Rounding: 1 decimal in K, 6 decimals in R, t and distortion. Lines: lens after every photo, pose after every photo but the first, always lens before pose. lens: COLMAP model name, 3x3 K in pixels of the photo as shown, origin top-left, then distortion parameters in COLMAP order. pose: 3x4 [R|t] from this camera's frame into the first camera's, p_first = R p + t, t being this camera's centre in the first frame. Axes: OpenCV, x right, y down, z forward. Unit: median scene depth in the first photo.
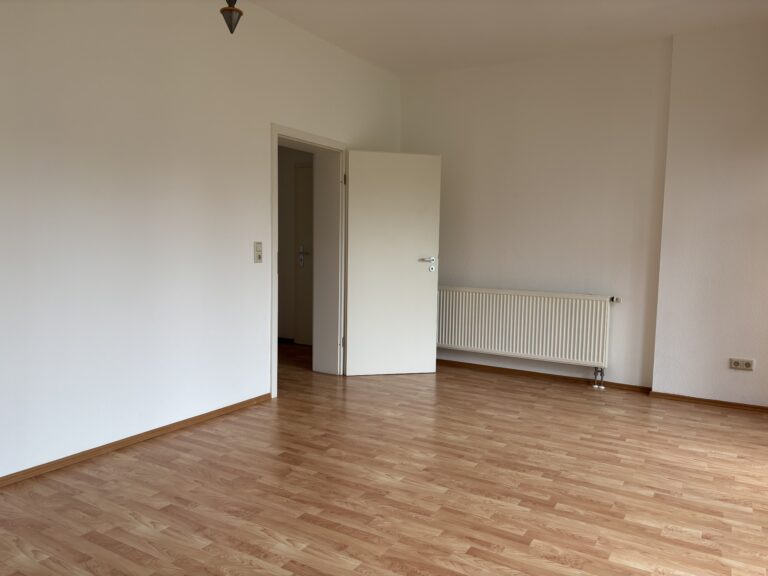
lens RADIAL K [[582.9, 0, 382.0], [0, 582.9, 293.8], [0, 0, 1]] dist [0.046204, -0.052584]
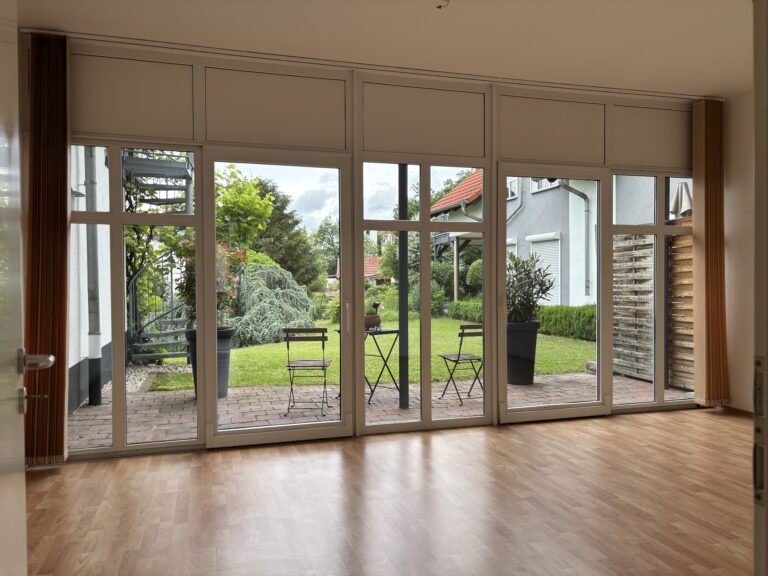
lens RADIAL K [[582.9, 0, 379.0], [0, 582.9, 283.5], [0, 0, 1]] dist [0.046204, -0.052584]
pose [[-0.743340, -0.016902, 0.668701, -0.322060], [0.053795, 0.994932, 0.084947, -0.167187], [-0.666748, 0.099117, -0.738663, 1.795549]]
